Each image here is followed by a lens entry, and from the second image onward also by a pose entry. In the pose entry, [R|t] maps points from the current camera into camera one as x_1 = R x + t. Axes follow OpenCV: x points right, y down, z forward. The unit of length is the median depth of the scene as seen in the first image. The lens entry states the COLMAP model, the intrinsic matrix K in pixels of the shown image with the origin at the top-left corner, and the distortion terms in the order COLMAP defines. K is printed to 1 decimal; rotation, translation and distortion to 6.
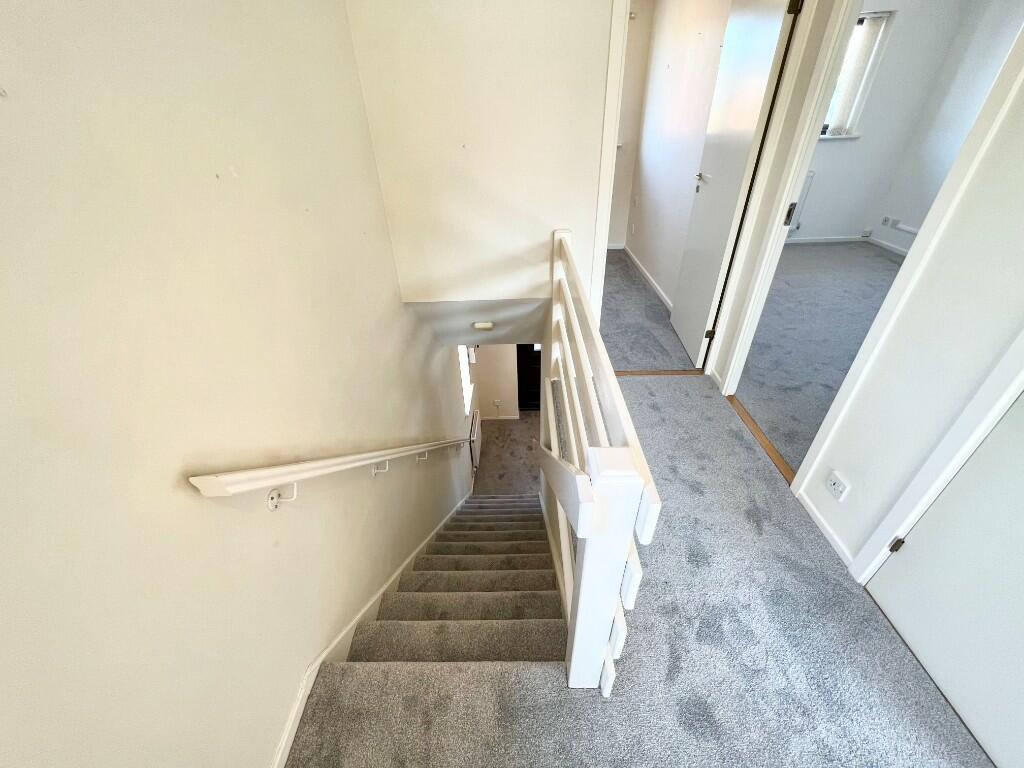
lens RADIAL K [[409.5, 0, 513.5], [0, 409.5, 384.9], [0, 0, 1]] dist [-0.001017, -0.000095]
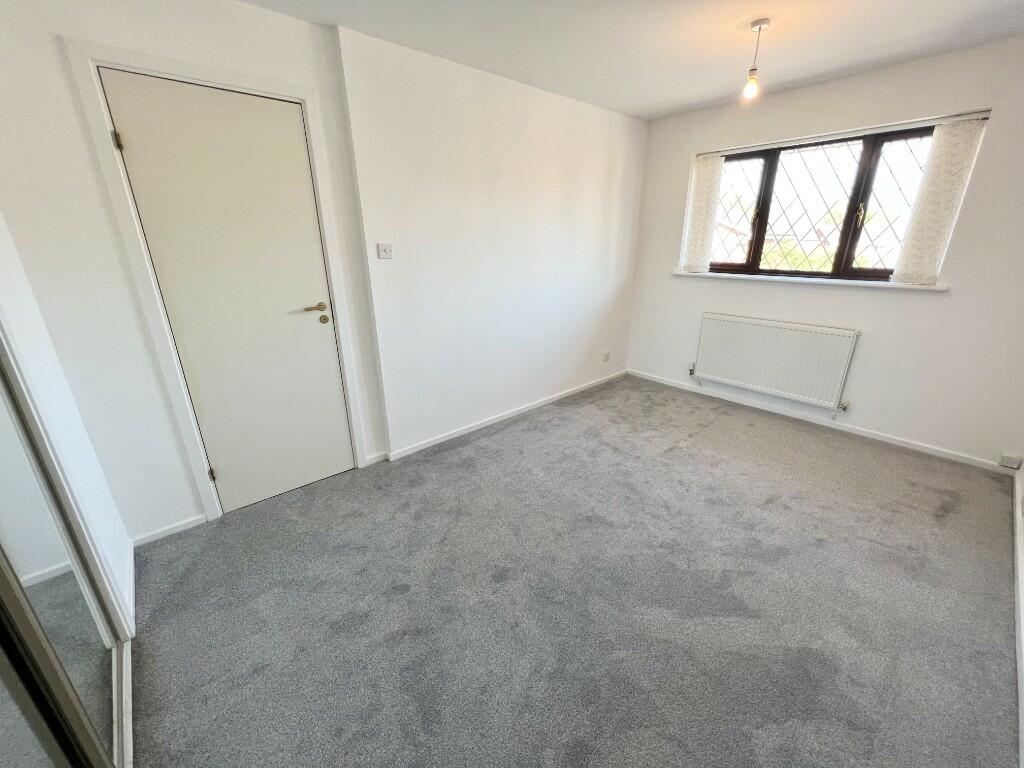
lens RADIAL K [[409.5, 0, 519.2], [0, 409.5, 390.7], [0, 0, 1]] dist [-0.001017, -0.000095]
pose [[0.664724, 0.285175, -0.690520, 0.872097], [-0.433477, 0.900010, -0.045592, -0.173298], [0.608473, 0.329631, 0.721875, 0.234244]]
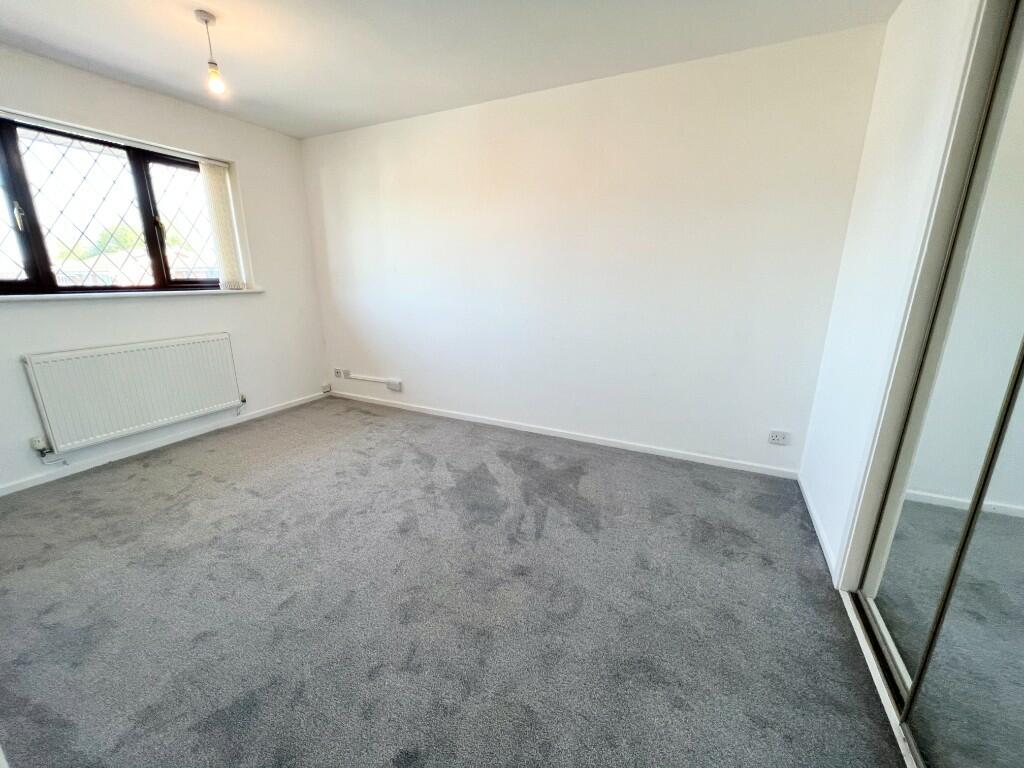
lens RADIAL K [[409.5, 0, 511.5], [0, 409.5, 384.8], [0, 0, 1]] dist [-0.001017, -0.000095]
pose [[0.436912, -0.195741, 0.877948, 0.297351], [0.490109, 0.870233, -0.049883, -0.153352], [-0.754255, 0.452085, 0.476150, 0.309998]]
